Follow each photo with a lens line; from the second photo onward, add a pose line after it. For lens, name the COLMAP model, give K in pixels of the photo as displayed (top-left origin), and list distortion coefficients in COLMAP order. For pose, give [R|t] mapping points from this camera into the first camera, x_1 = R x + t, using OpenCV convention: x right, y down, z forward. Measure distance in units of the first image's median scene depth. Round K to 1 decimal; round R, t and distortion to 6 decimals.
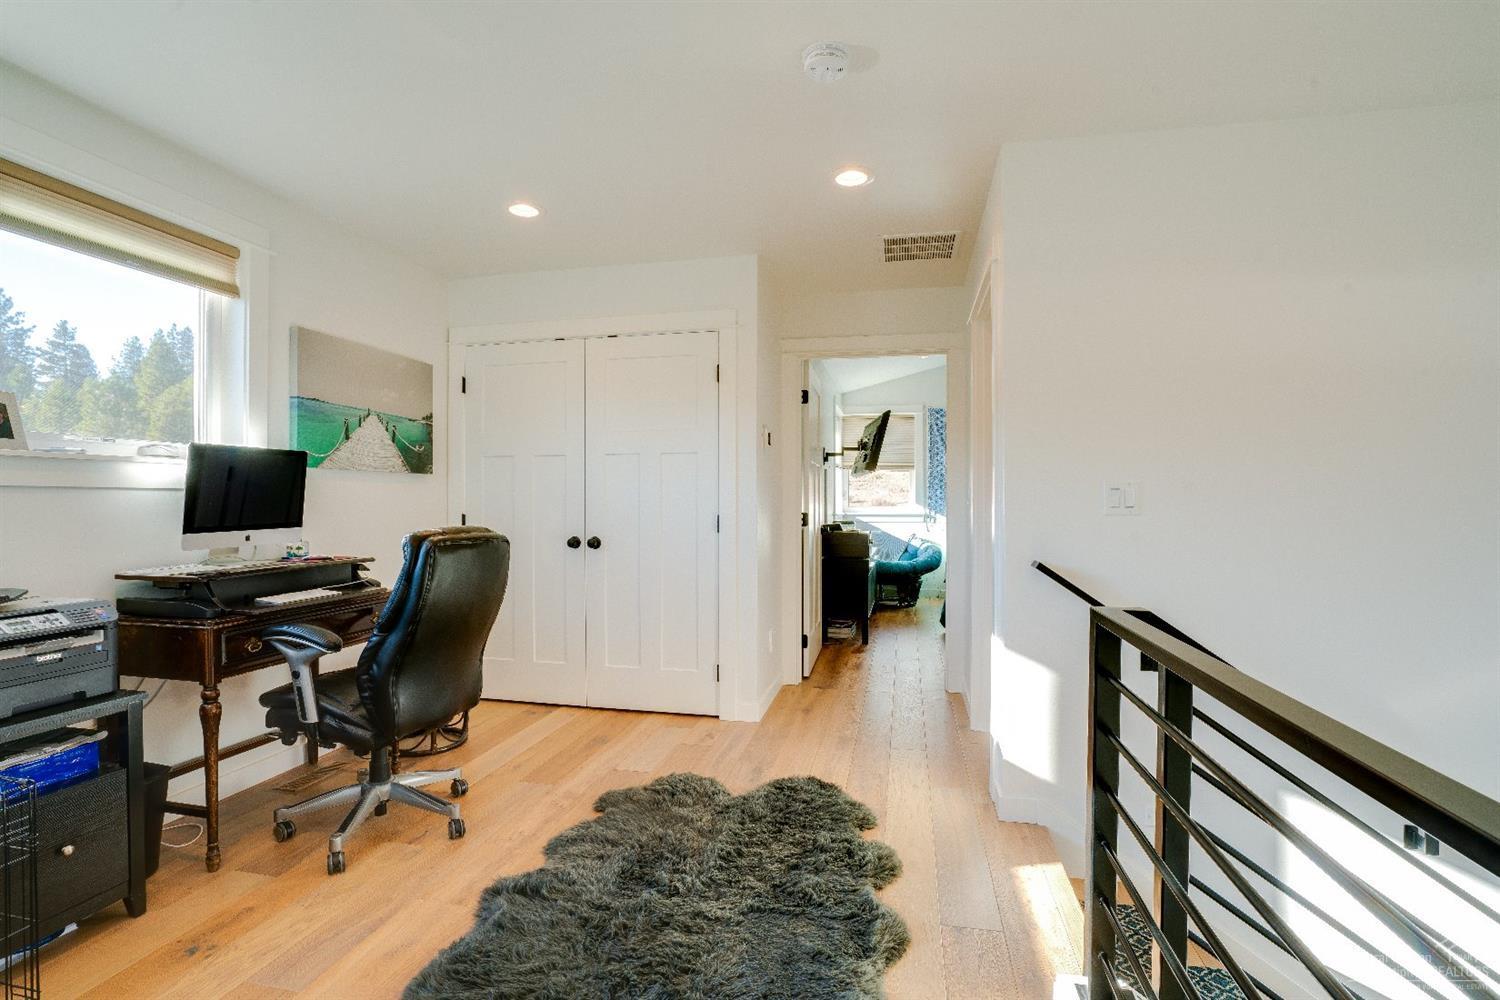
lens RADIAL K [[708.0, 0, 752.0], [0, 708.0, 501.4], [0, 0, 1]] dist [-0.049567, 0.023310]
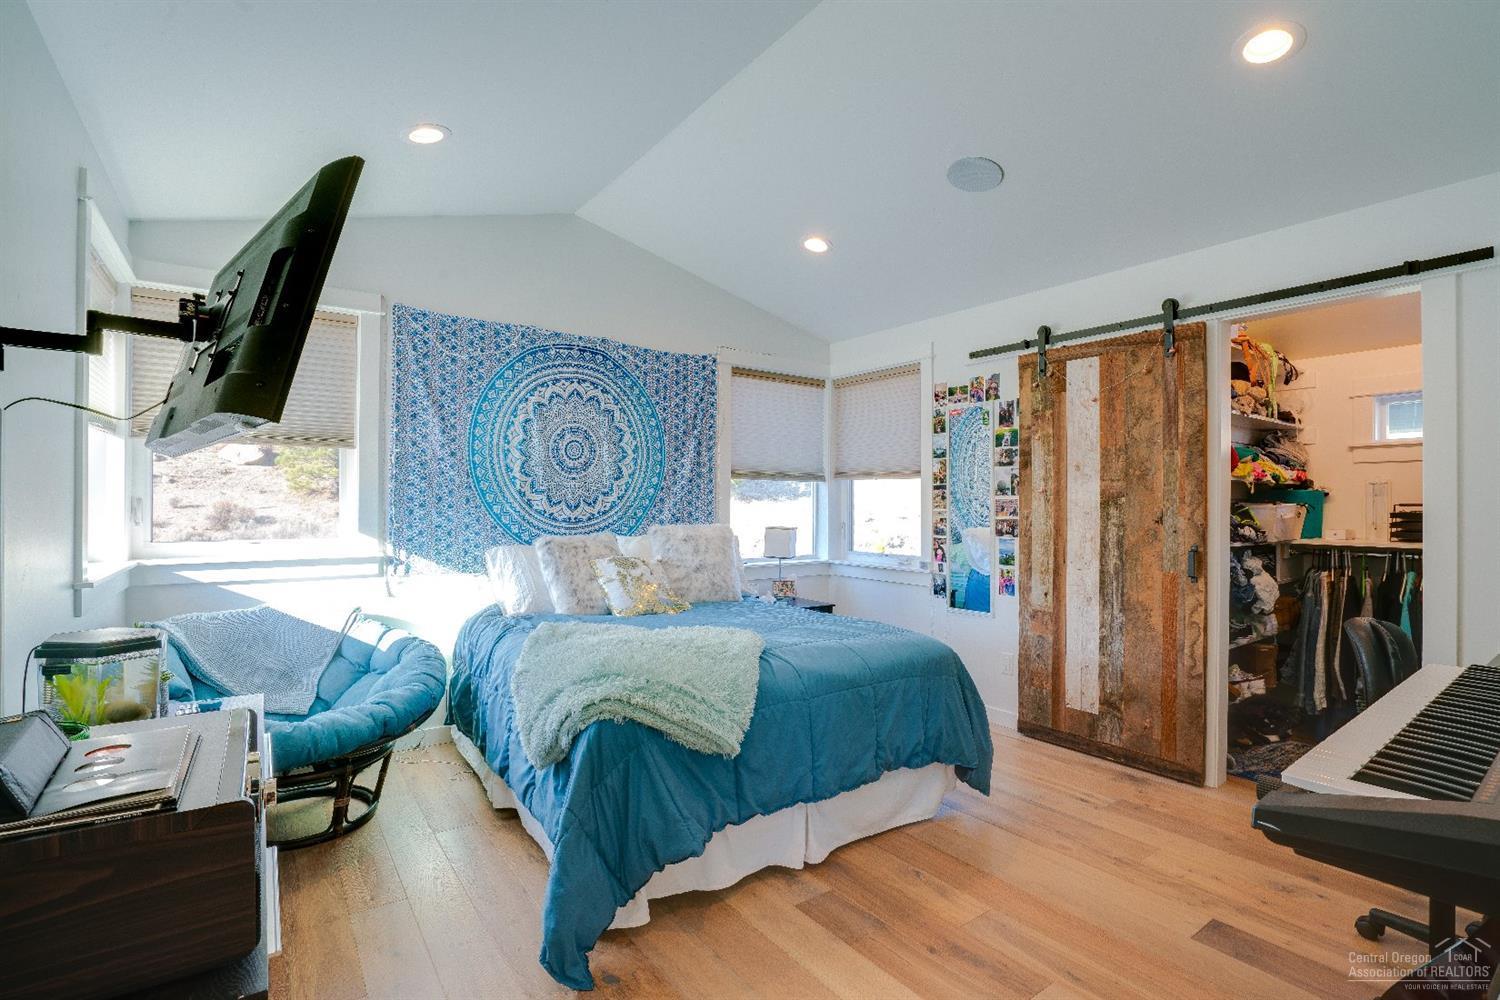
lens RADIAL K [[708.0, 0, 752.0], [0, 708.0, 501.4], [0, 0, 1]] dist [-0.049567, 0.023310]
pose [[0.673854, -0.010164, 0.738794, 0.087570], [0.003872, 0.999940, 0.010225, -0.018584], [-0.738854, -0.004030, 0.673853, 0.568195]]
